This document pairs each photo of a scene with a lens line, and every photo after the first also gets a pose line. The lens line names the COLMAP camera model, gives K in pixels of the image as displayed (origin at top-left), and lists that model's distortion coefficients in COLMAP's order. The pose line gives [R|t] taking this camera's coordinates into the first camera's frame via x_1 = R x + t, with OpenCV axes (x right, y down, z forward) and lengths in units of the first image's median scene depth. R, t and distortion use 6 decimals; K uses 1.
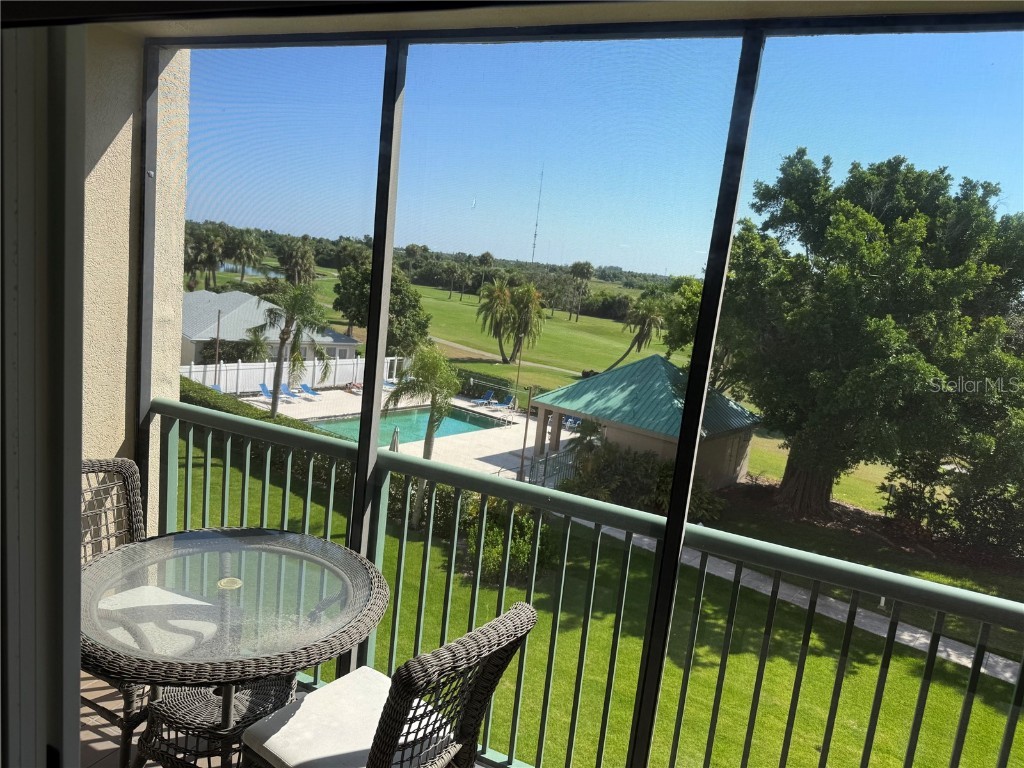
lens RADIAL K [[720.7, 0, 508.6], [0, 720.7, 385.2], [0, 0, 1]] dist [0.020996, -0.009015]
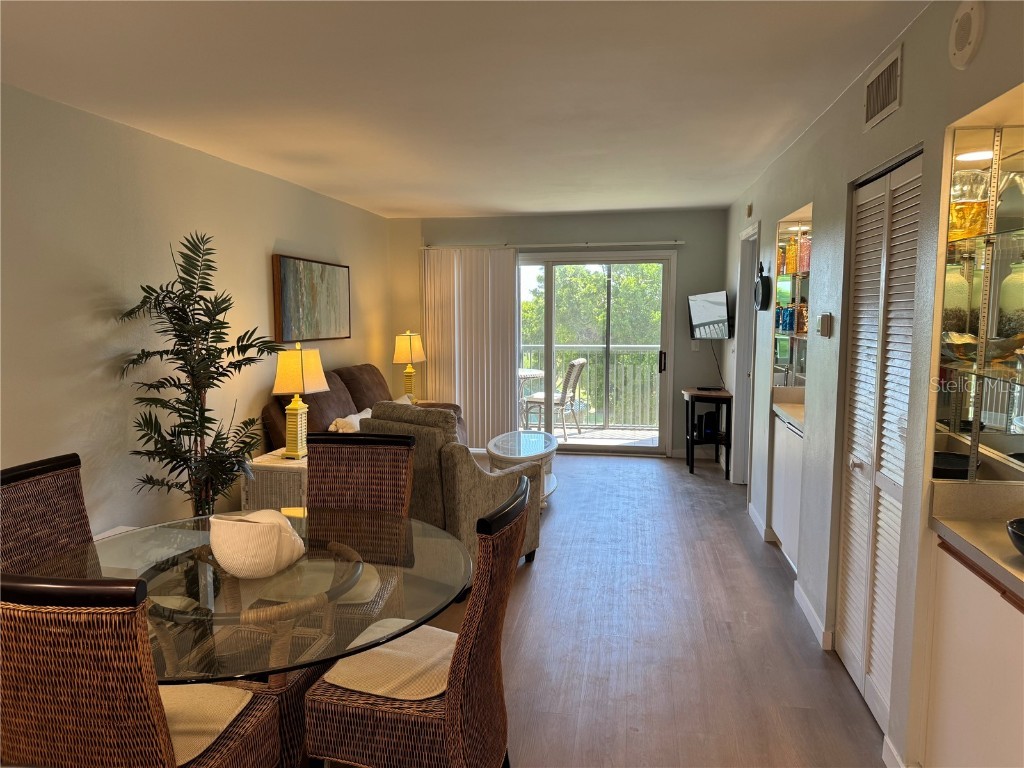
lens RADIAL K [[720.7, 0, 509.7], [0, 720.7, 384.3], [0, 0, 1]] dist [0.020996, -0.009015]
pose [[0.959107, -0.140364, 0.245789, -0.116325], [0.151623, 0.988058, -0.027404, 0.036712], [-0.239008, 0.063550, 0.968936, -0.245339]]
